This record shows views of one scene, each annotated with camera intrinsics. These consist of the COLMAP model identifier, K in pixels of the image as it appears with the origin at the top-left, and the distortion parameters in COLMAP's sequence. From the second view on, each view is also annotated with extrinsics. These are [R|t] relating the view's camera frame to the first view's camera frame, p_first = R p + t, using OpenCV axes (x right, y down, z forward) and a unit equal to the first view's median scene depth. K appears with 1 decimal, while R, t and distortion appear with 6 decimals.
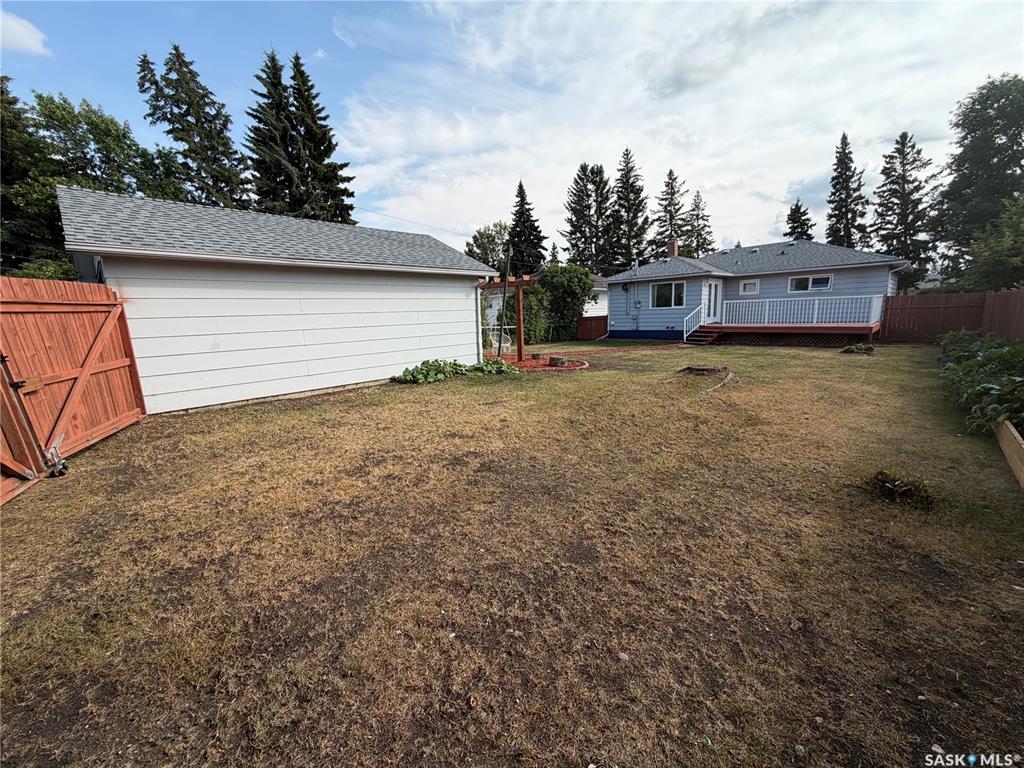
lens RADIAL K [[414.3, 0, 512.0], [0, 414.3, 384.0], [0, 0, 1]] dist [0.001678, -0.000138]
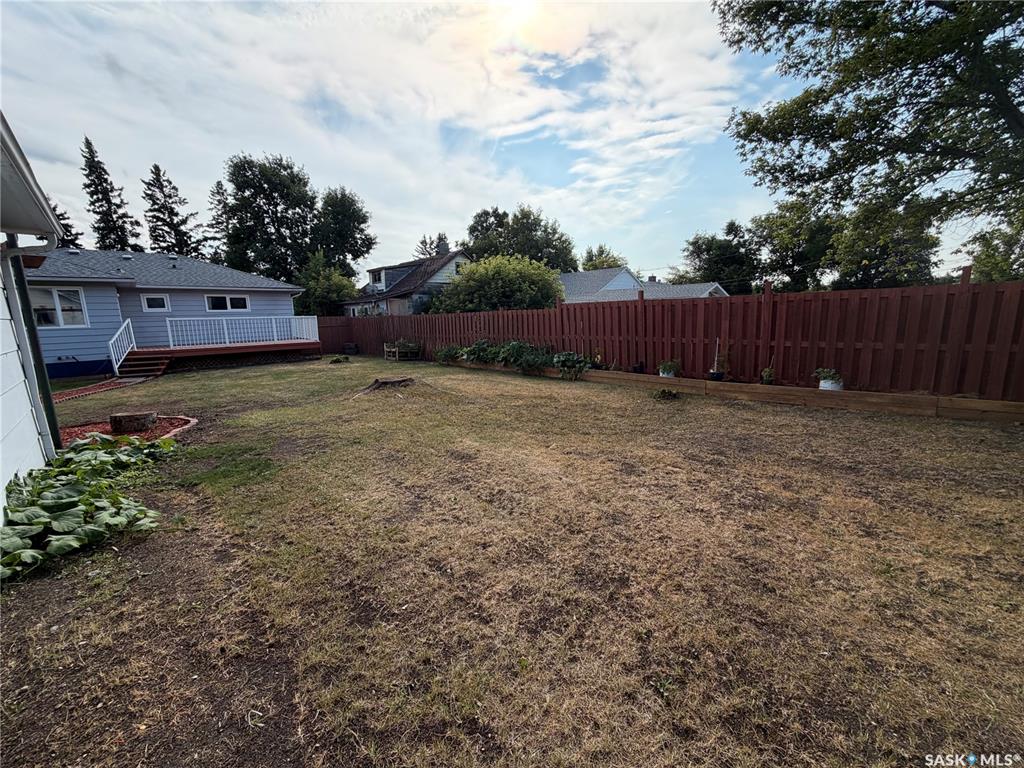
lens RADIAL K [[414.3, 0, 512.0], [0, 414.3, 384.0], [0, 0, 1]] dist [0.001678, -0.000138]
pose [[0.052146, -0.130553, 0.990069, -0.115512], [0.189442, 0.974709, 0.118549, -0.021150], [-0.980506, 0.181379, 0.075559, 0.142972]]
